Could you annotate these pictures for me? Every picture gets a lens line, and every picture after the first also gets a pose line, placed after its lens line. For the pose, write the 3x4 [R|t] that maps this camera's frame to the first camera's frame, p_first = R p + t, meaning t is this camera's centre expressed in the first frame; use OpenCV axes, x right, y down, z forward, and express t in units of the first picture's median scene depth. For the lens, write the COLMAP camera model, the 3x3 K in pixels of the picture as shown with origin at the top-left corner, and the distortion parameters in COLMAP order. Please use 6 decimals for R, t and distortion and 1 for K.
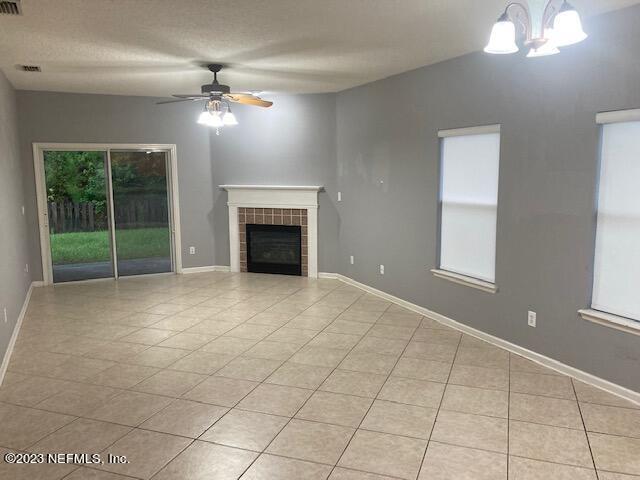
lens RADIAL K [[519.3, 0, 320.0], [0, 519.3, 240.0], [0, 0, 1]] dist [0.111837, -0.214131]
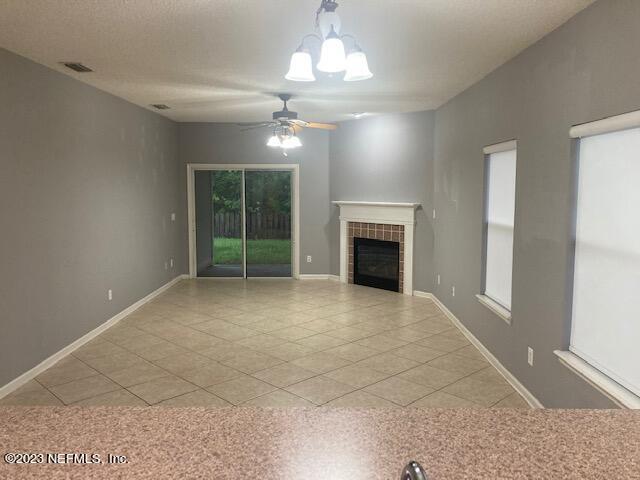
lens RADIAL K [[521.0, 0, 318.2], [0, 521.0, 236.8], [0, 0, 1]] dist [0.039711, -0.054416]
pose [[0.899931, 0.051475, -0.432984, 0.259409], [-0.067315, 0.997504, -0.021322, -0.005105], [0.430806, 0.048335, 0.901149, 0.019146]]
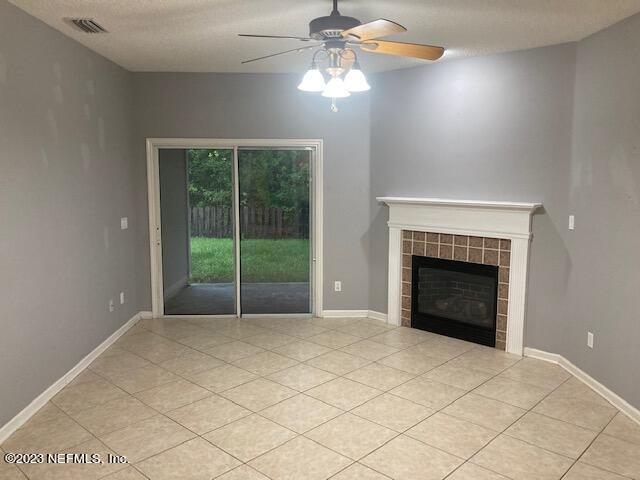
lens RADIAL K [[521.0, 0, 318.2], [0, 521.0, 236.8], [0, 0, 1]] dist [0.039711, -0.054416]
pose [[0.916807, 0.057583, -0.395156, 0.010247], [-0.063675, 0.997968, -0.002306, -0.047153], [0.394220, 0.027275, 0.918611, 0.349858]]
